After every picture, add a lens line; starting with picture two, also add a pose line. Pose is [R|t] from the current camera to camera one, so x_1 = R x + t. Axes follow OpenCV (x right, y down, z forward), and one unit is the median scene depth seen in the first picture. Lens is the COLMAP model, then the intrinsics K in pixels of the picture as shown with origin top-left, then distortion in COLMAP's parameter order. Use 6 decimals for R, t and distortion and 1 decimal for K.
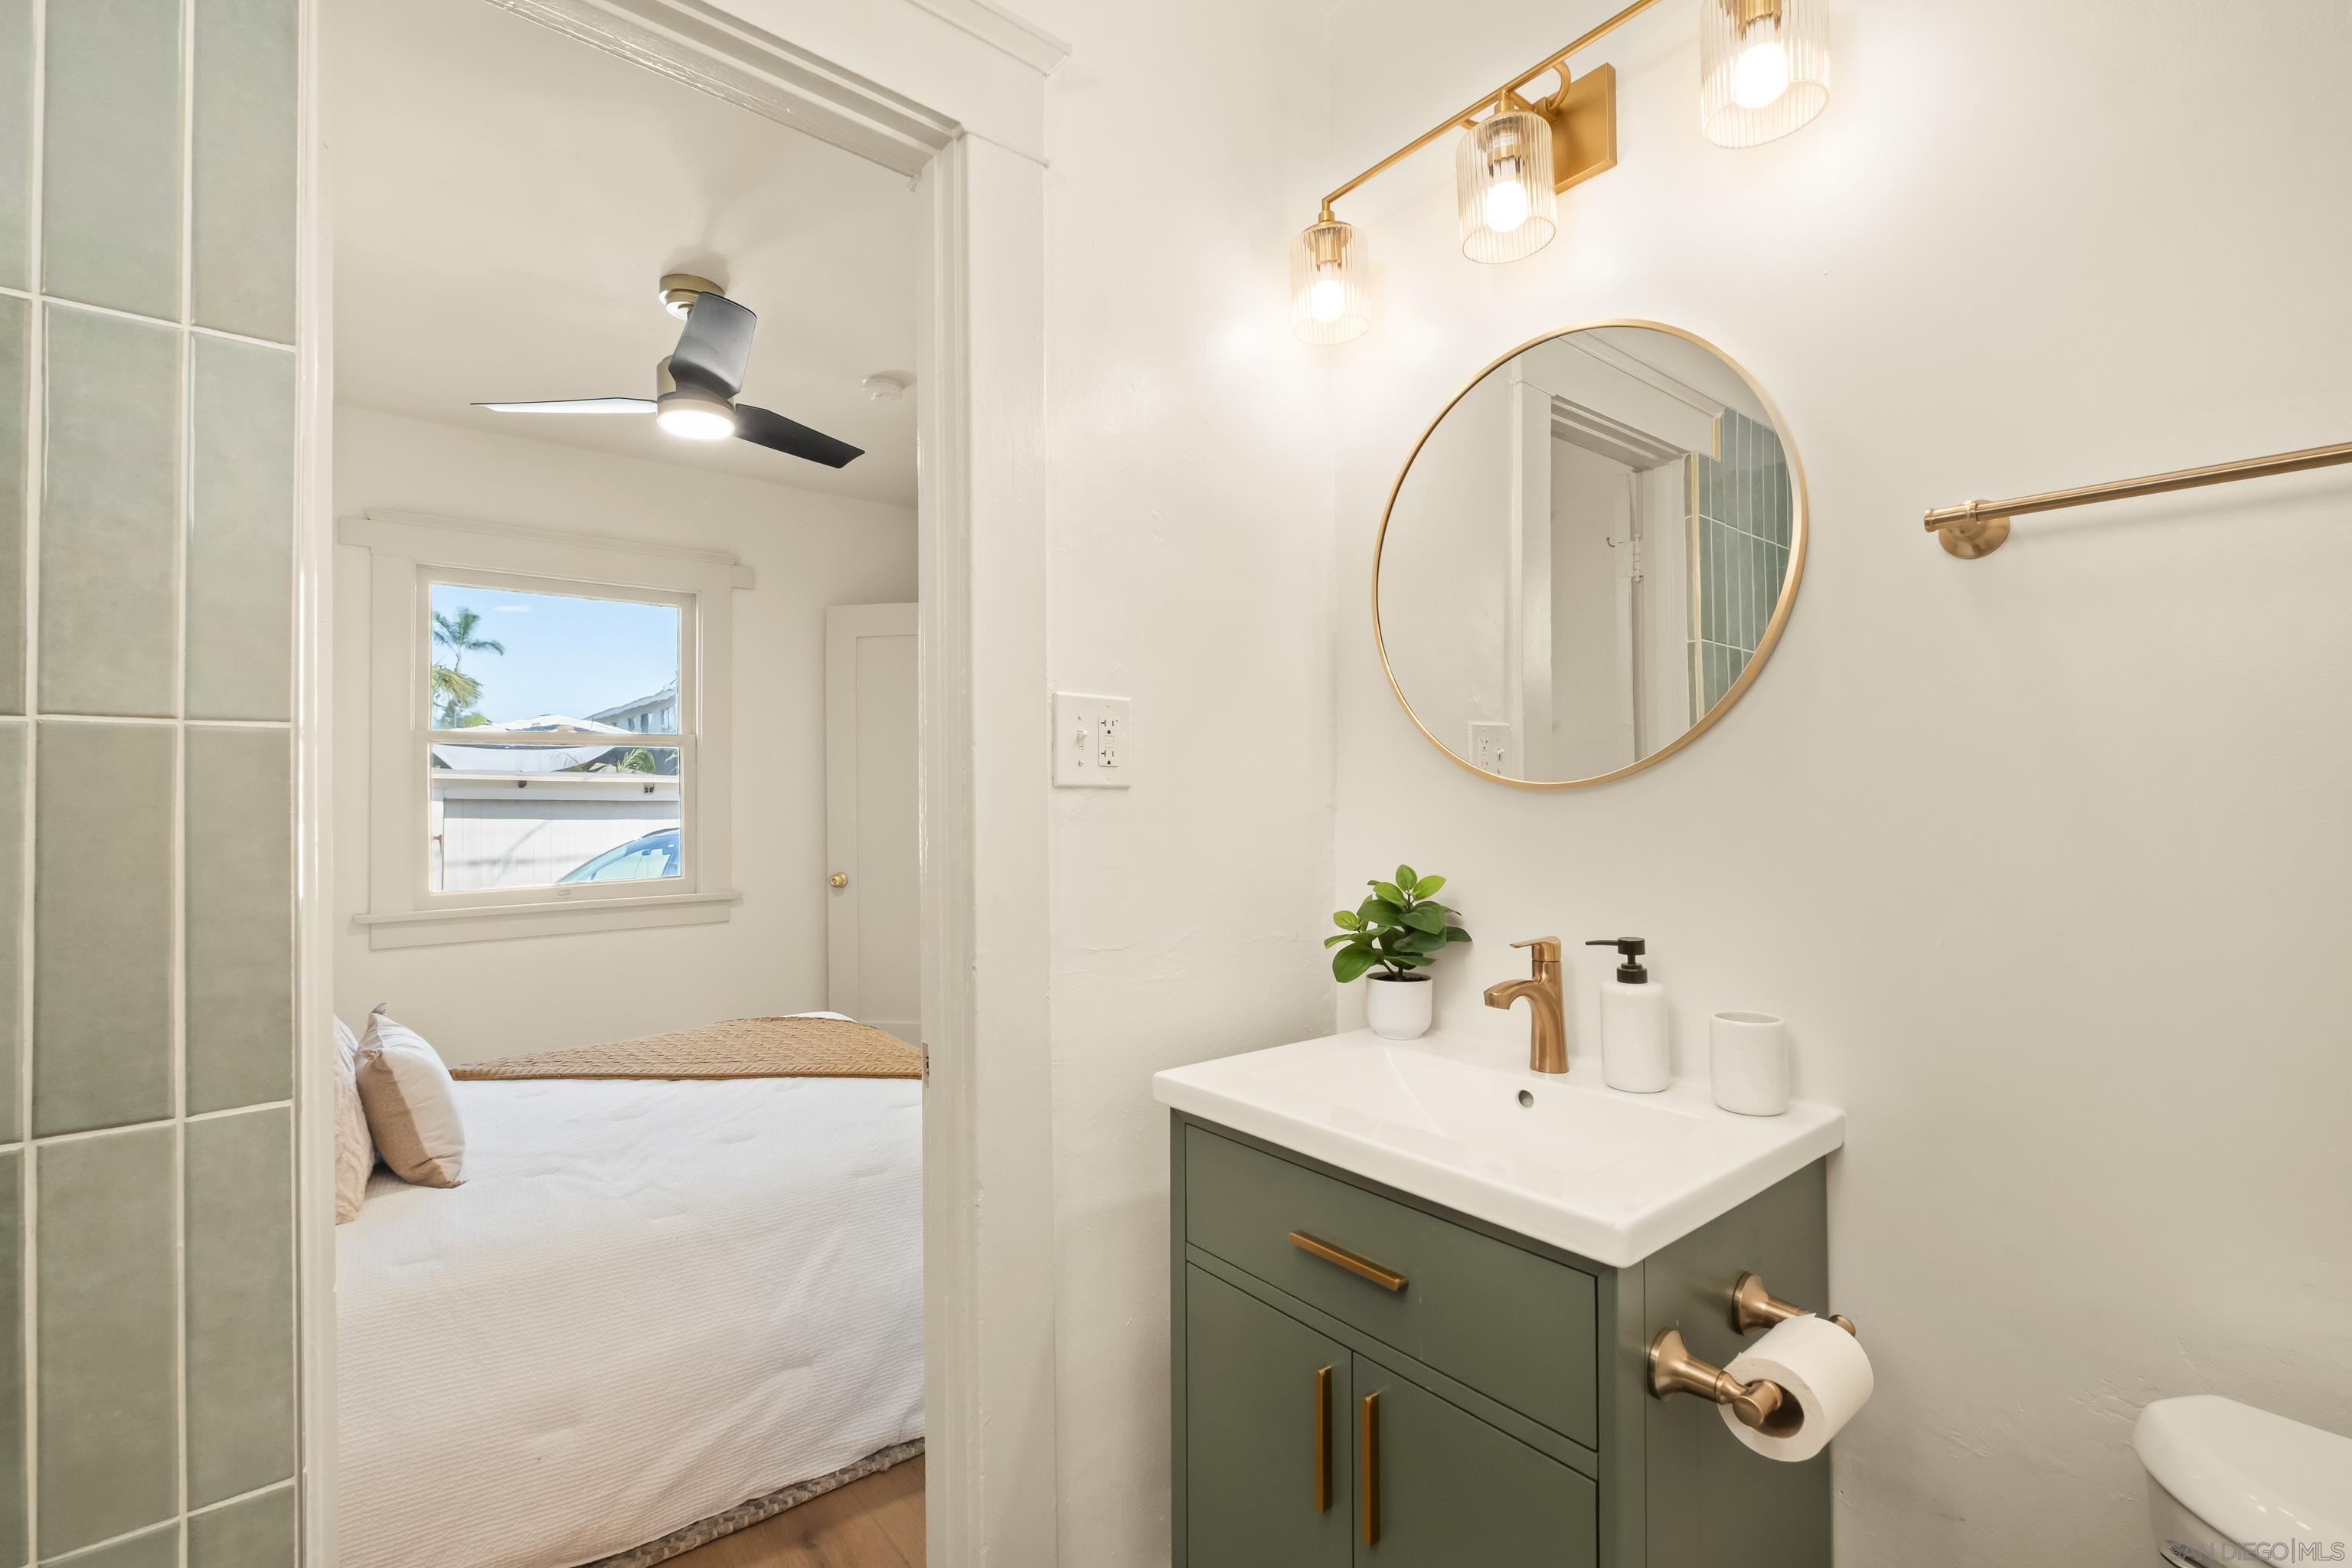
lens RADIAL K [[1030.0, 0, 1174.3], [0, 1030.0, 777.0], [0, 0, 1]] dist [-0.007501, 0.001820]
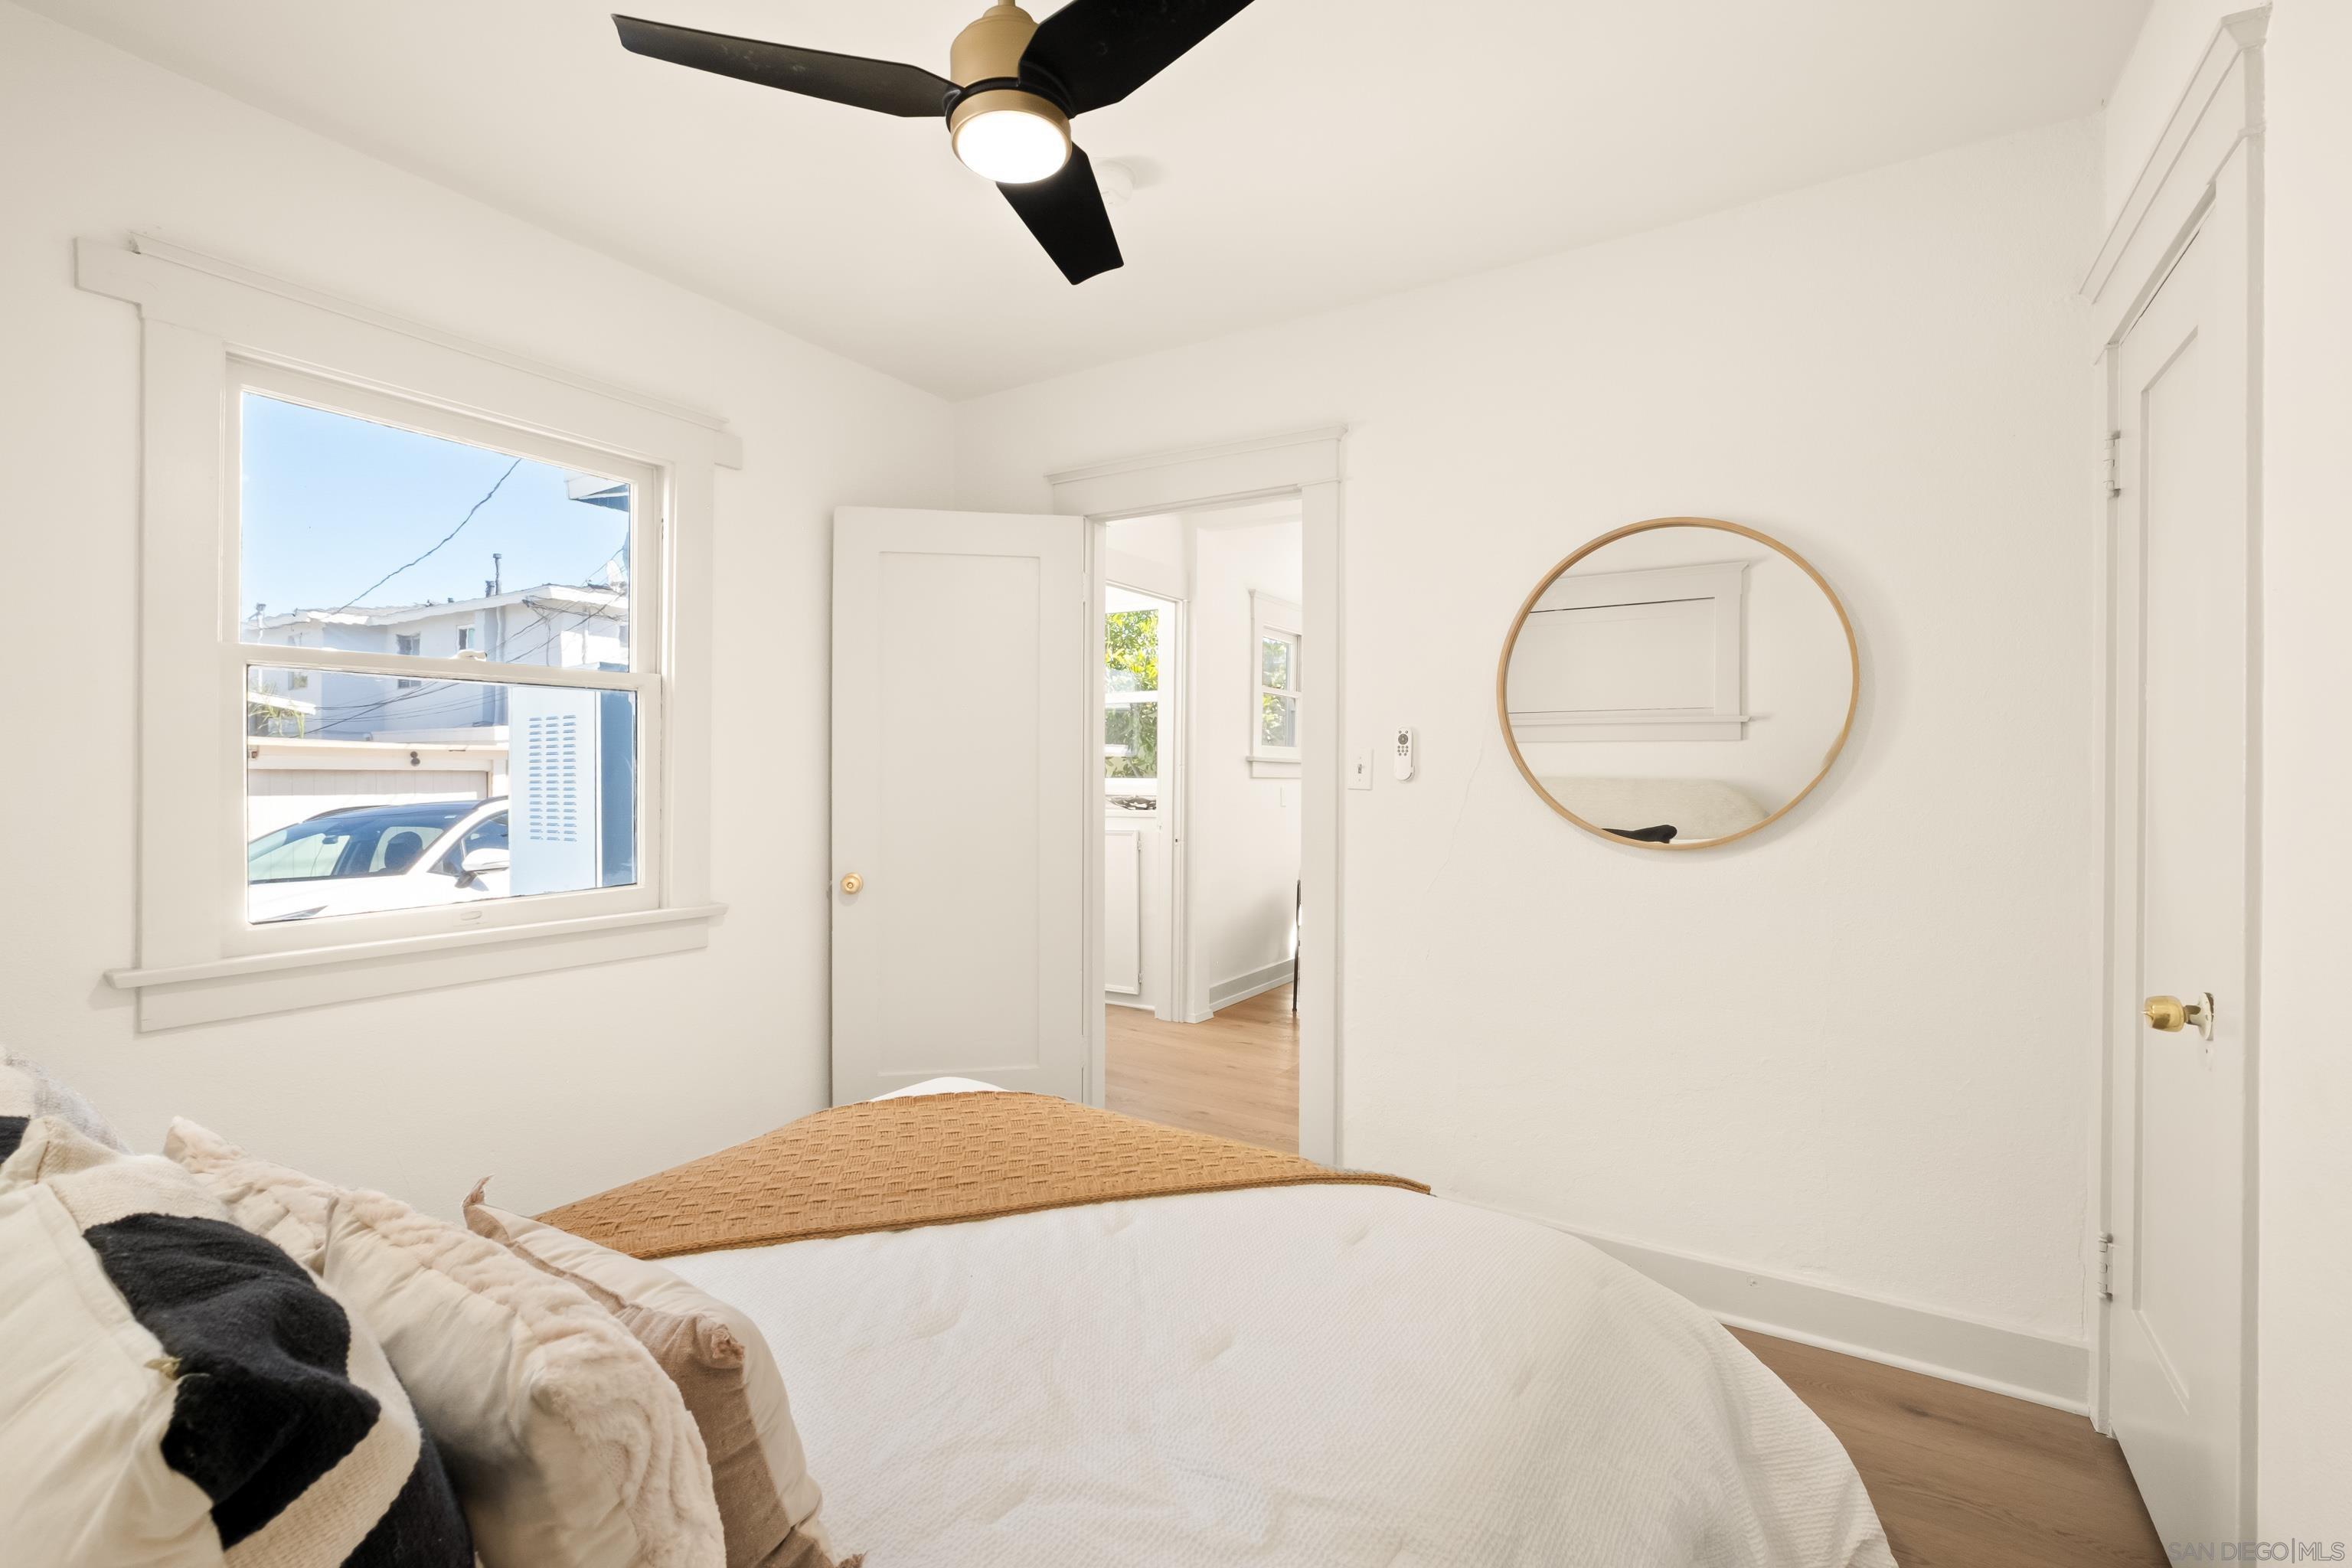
lens RADIAL K [[1030.0, 0, 1177.4], [0, 1030.0, 776.8], [0, 0, 1]] dist [-0.007501, 0.001820]
pose [[0.950814, 0.012574, 0.309508, -0.413753], [-0.019231, 0.999645, 0.018465, 0.007878], [-0.309166, -0.023509, 0.950718, 0.294279]]
